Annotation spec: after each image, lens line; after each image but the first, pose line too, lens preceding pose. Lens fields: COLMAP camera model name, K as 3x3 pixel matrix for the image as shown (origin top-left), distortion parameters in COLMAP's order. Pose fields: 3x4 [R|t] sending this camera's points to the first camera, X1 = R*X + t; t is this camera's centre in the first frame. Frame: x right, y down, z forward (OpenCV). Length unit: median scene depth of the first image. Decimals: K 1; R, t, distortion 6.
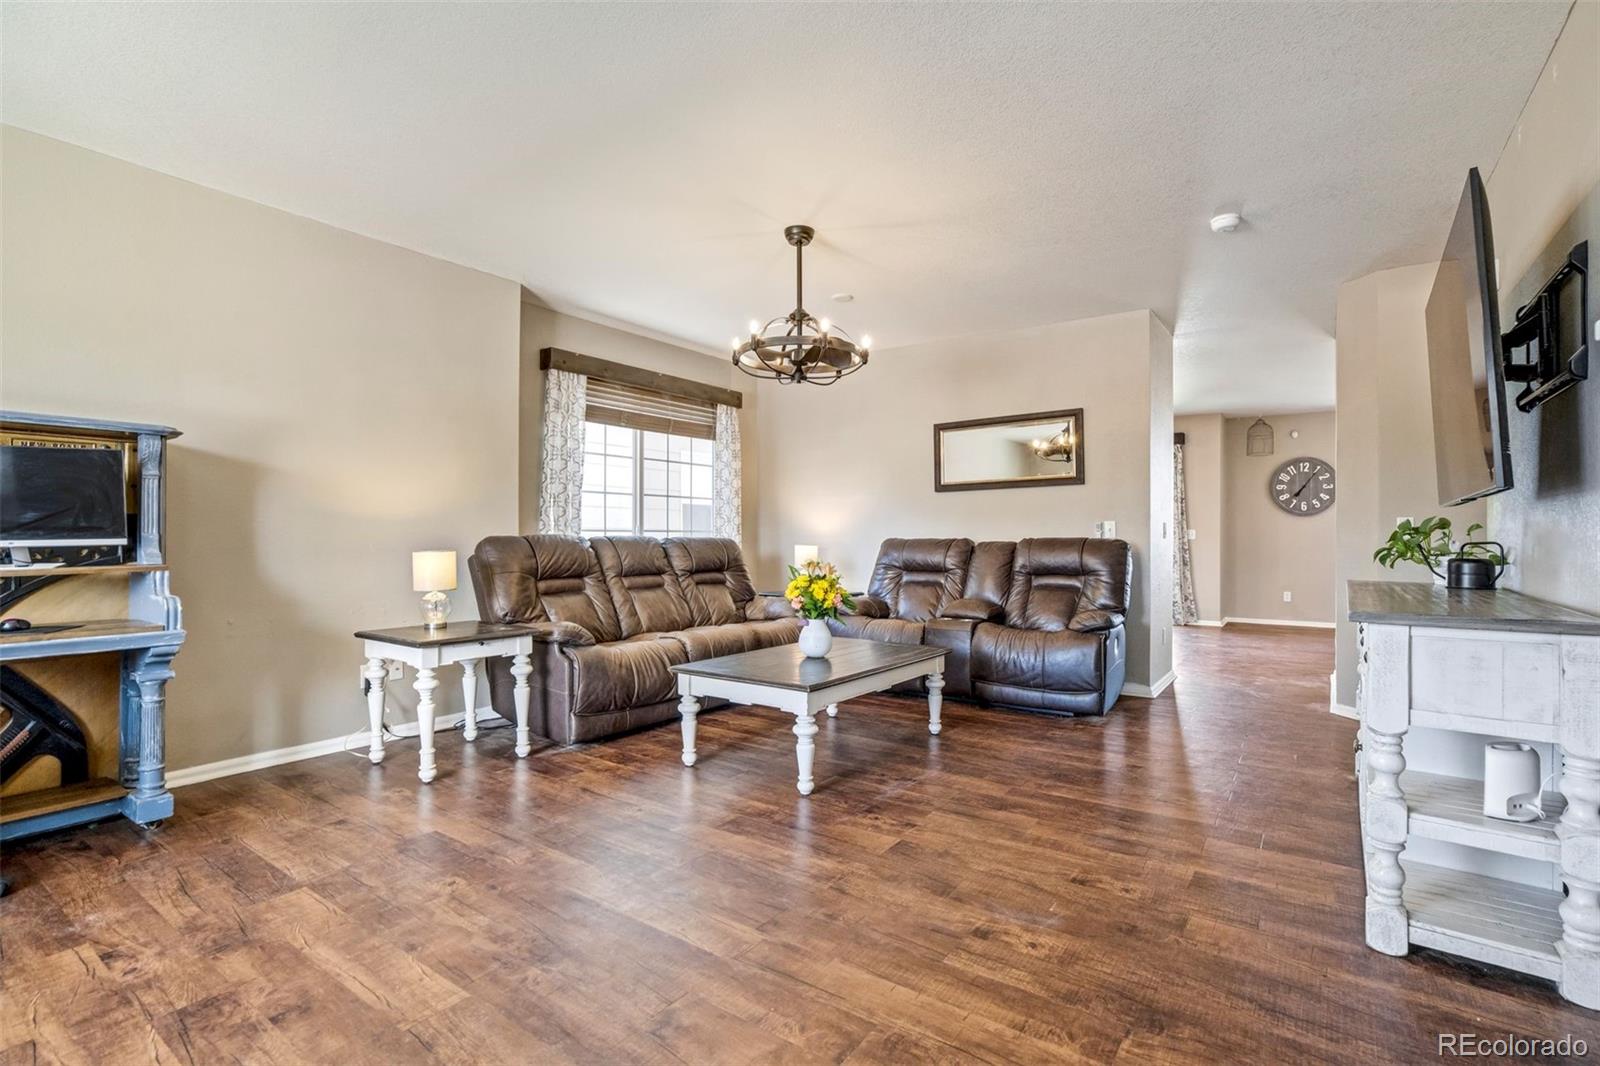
lens RADIAL K [[738.0, 0, 806.6], [0, 738.0, 536.0], [0, 0, 1]] dist [-0.044702, 0.020756]
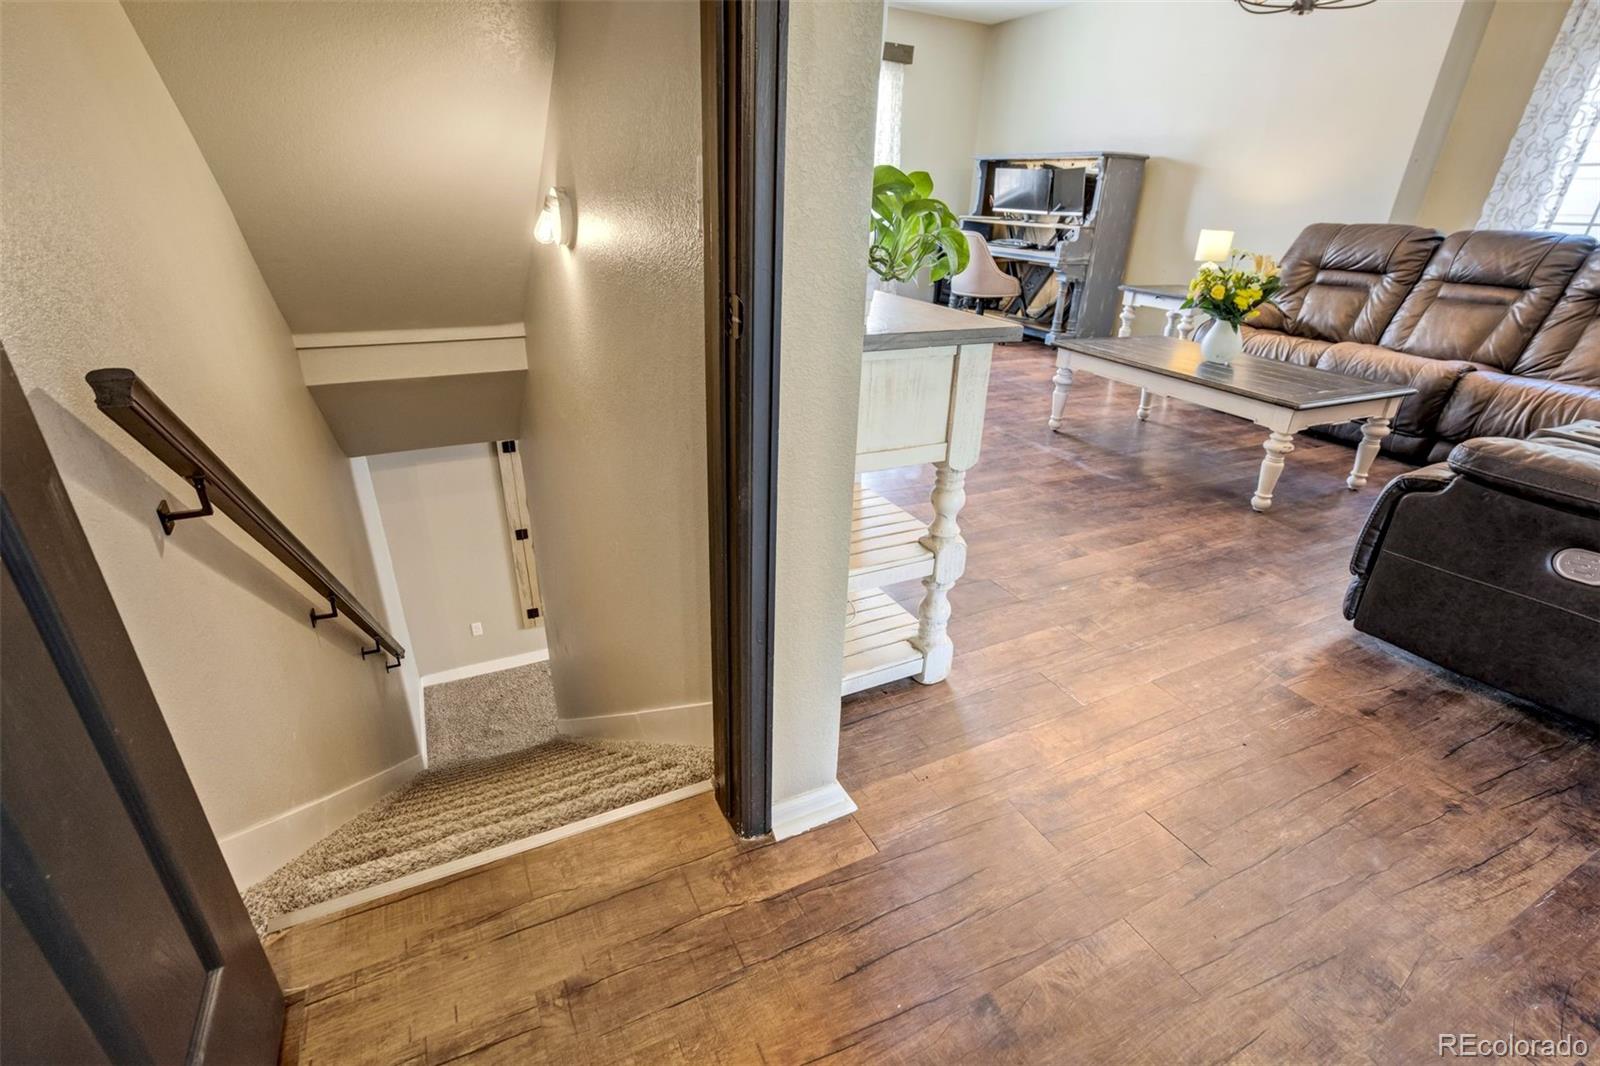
lens RADIAL K [[738.0, 0, 806.6], [0, 738.0, 536.0], [0, 0, 1]] dist [-0.044702, 0.020756]
pose [[-0.463604, 0.353146, -0.812625, 1.157157], [-0.035906, 0.908898, 0.415469, 0.008227], [0.885315, 0.221792, -0.408689, 1.062192]]
